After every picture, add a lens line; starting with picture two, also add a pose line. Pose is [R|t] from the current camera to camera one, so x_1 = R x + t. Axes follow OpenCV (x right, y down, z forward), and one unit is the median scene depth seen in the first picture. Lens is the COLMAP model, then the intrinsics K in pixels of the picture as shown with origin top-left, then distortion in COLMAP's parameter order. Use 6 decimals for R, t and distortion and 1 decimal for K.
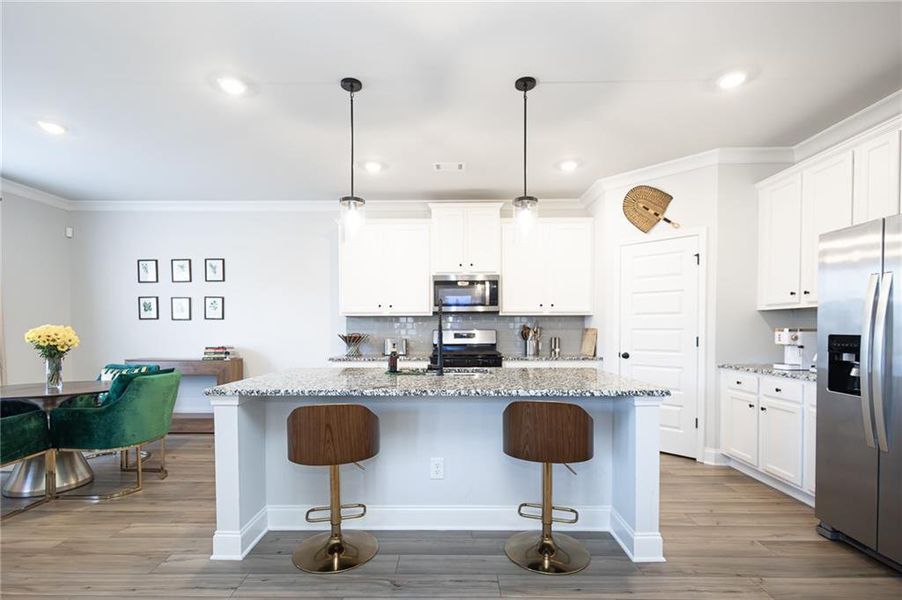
lens RADIAL K [[419.5, 0, 451.1], [0, 419.5, 340.1], [0, 0, 1]] dist [0.001051, -0.000005]
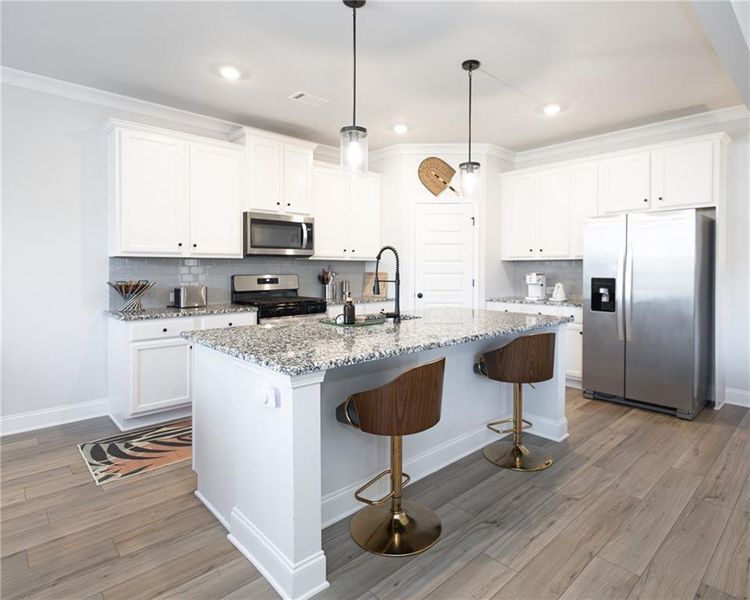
lens RADIAL K [[423.8, 0, 387.9], [0, 423.8, 285.8], [0, 0, 1]] dist [0.000368, -0.000274]
pose [[0.714090, -0.026128, 0.699566, -0.500626], [0.017977, 0.999658, 0.018986, -0.015672], [-0.699823, -0.000981, 0.714316, 0.197309]]
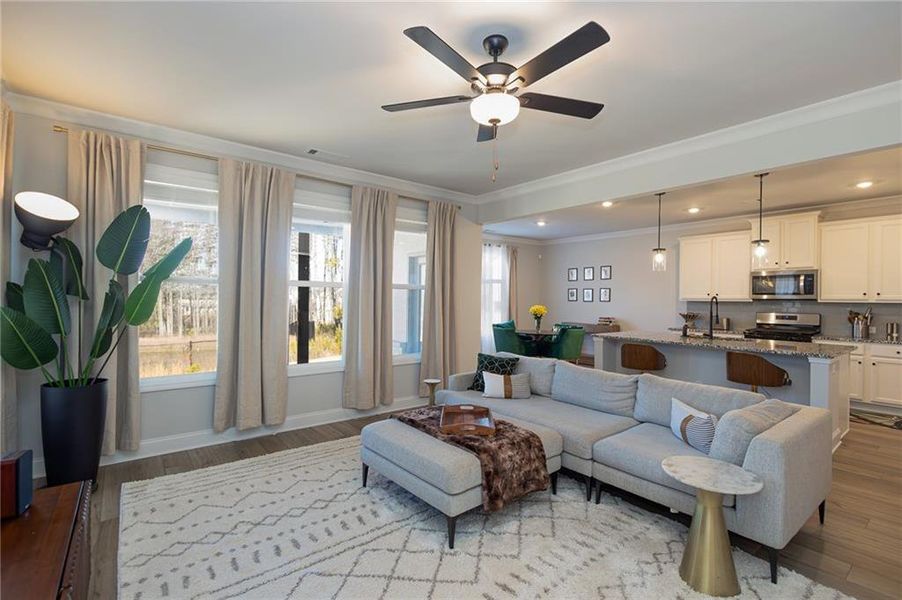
lens RADIAL K [[421.6, 0, 451.0], [0, 421.6, 300.0], [0, 0, 1]] dist [0.000670, -0.000054]
pose [[0.623386, 0.012997, -0.781806, 0.462968], [-0.033534, 0.999386, -0.010125, -0.019750], [0.781195, 0.032529, 0.623439, -0.669081]]
